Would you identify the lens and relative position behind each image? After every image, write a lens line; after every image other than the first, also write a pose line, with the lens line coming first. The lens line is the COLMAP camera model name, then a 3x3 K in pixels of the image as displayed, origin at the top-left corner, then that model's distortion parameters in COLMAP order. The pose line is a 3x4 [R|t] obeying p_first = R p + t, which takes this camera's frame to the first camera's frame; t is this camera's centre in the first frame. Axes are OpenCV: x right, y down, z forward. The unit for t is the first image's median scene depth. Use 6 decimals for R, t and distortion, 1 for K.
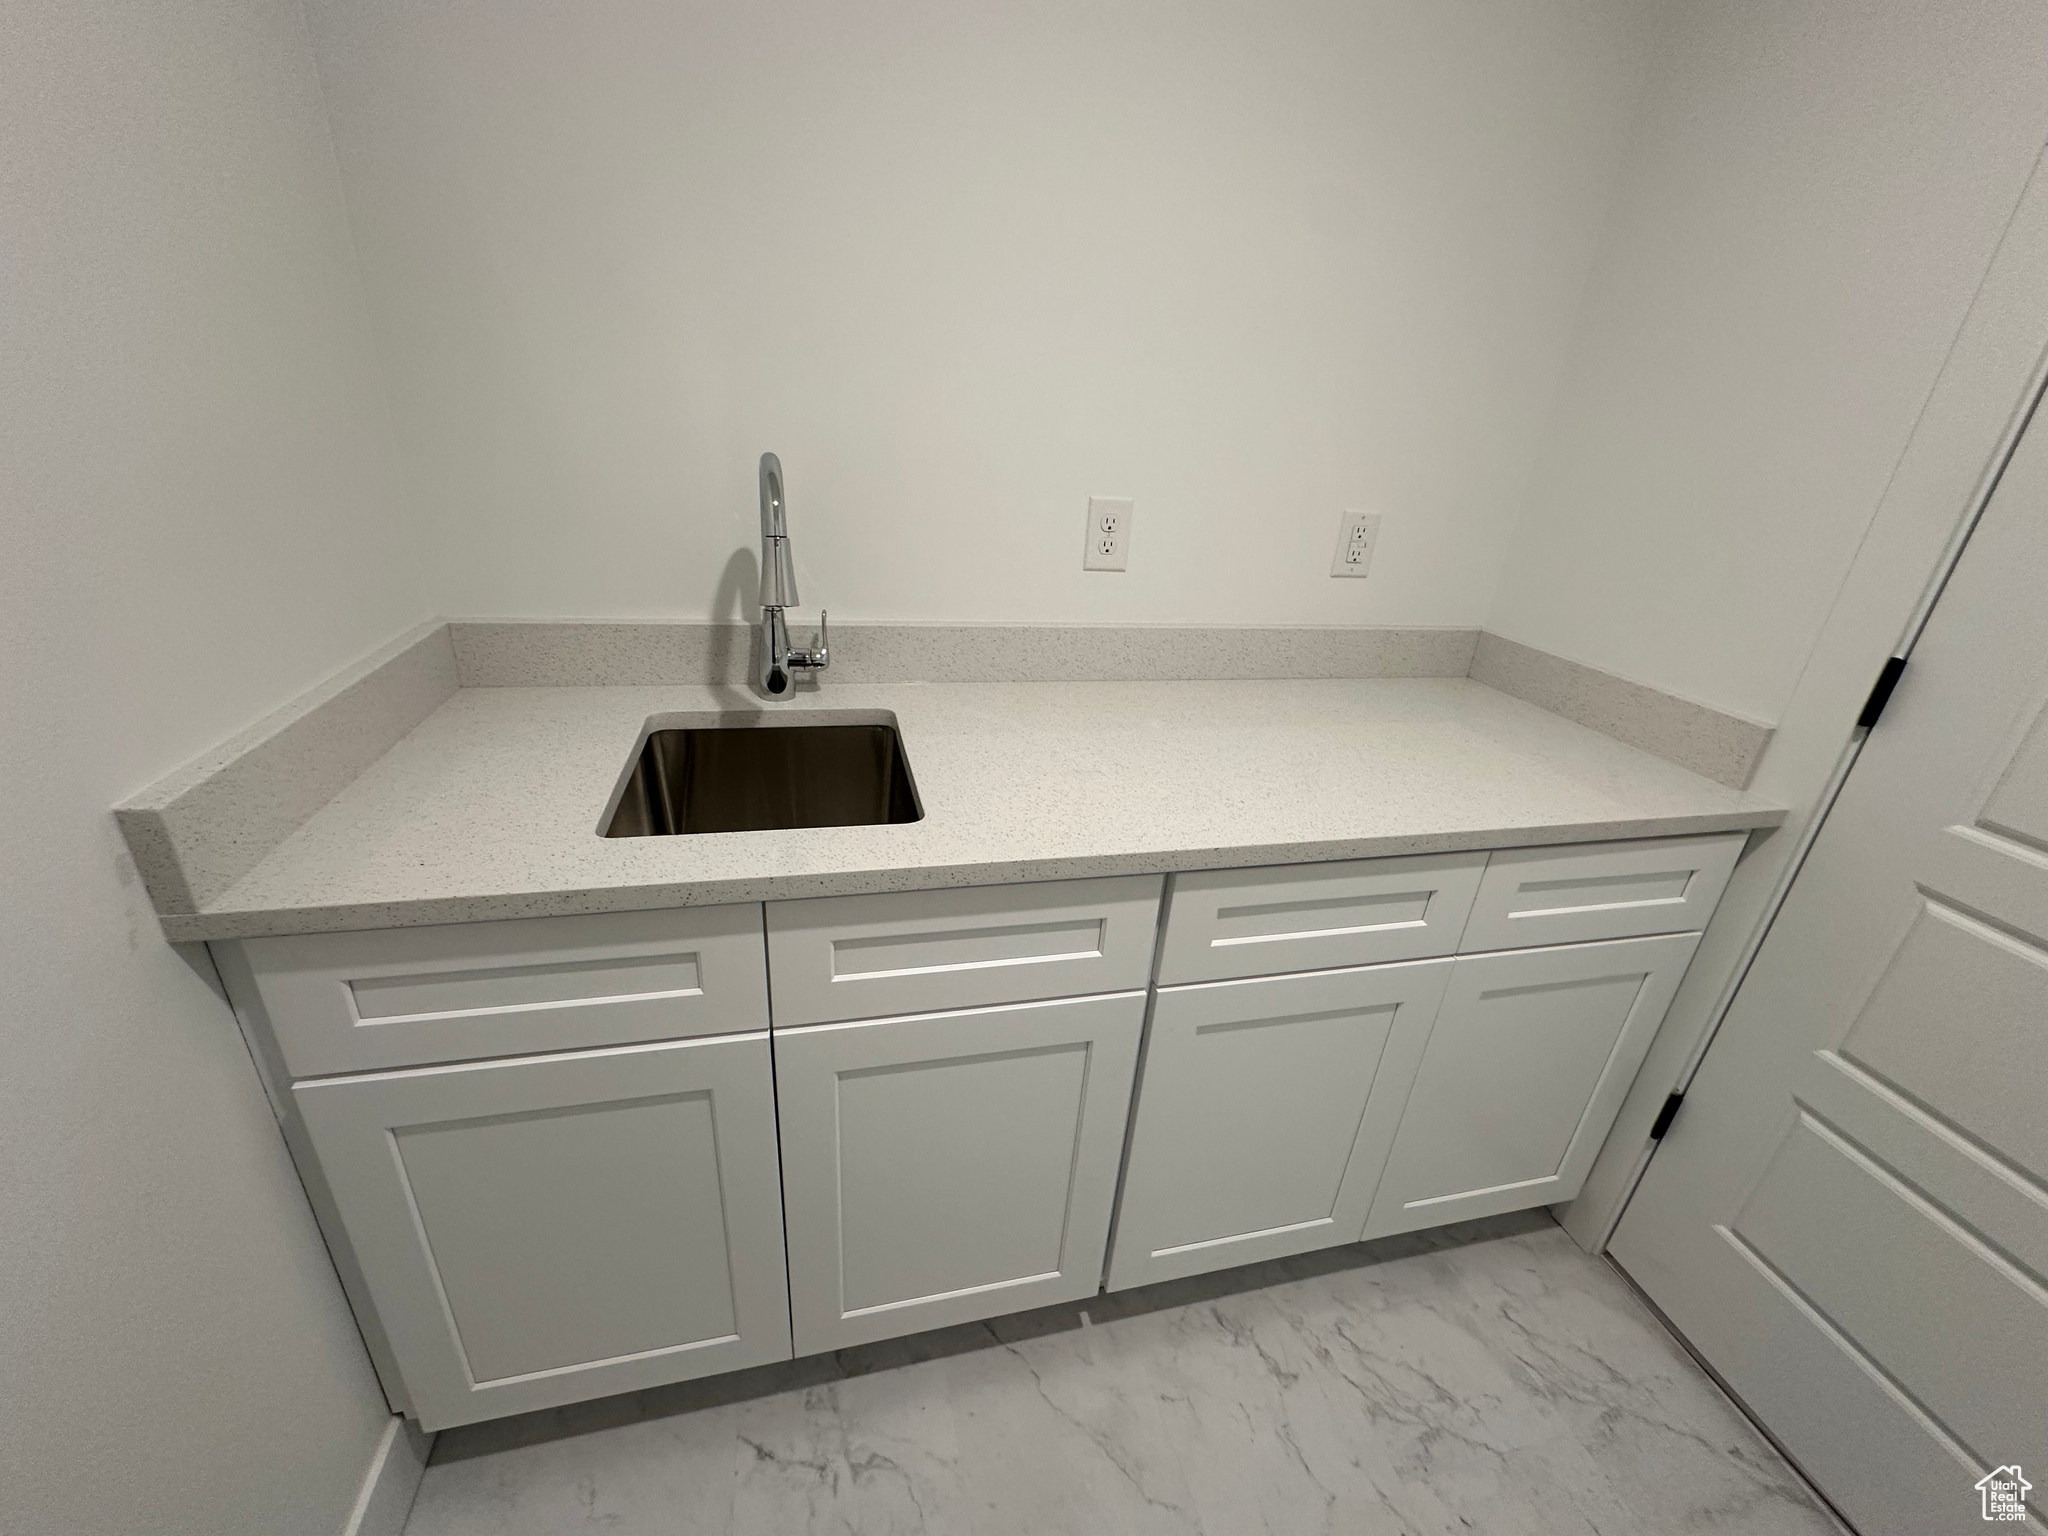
lens RADIAL K [[821.1, 0, 1026.2], [0, 821.1, 771.8], [0, 0, 1]] dist [0.001886, 0.000553]
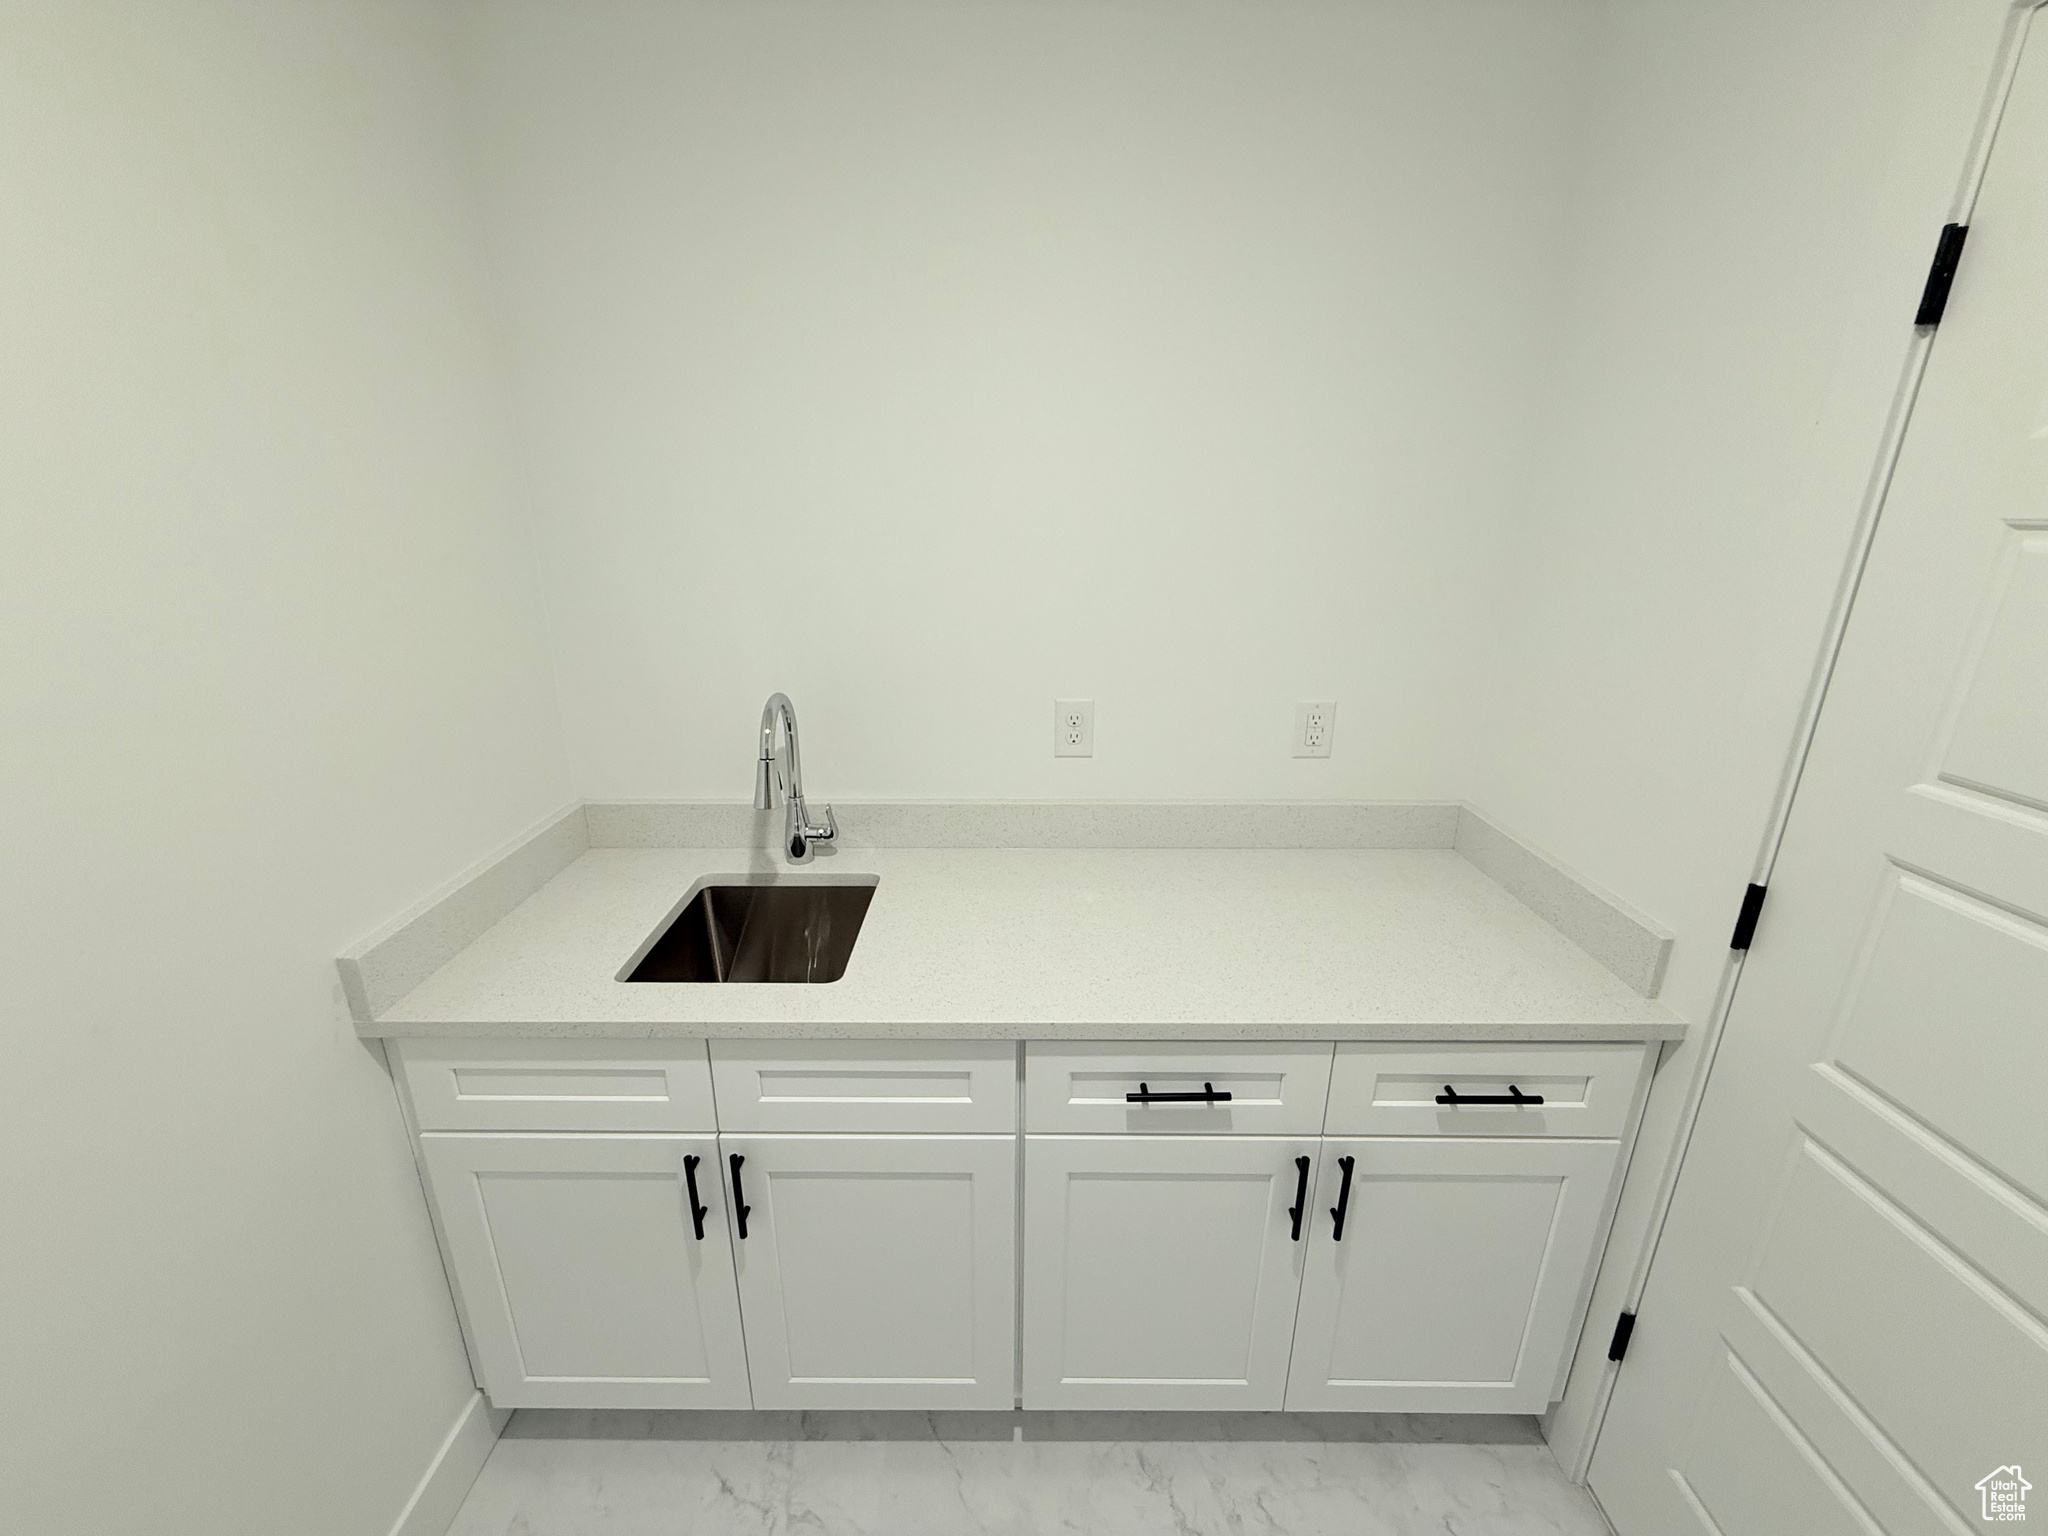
lens RADIAL K [[816.5, 0, 1017.5], [0, 816.5, 768.6], [0, 0, 1]] dist [0.003794, -0.000472]
pose [[0.967988, 0.011721, -0.250722, 0.385520], [-0.039763, 0.993455, -0.107076, -0.122397], [0.247826, 0.113618, 0.962119, -0.187005]]
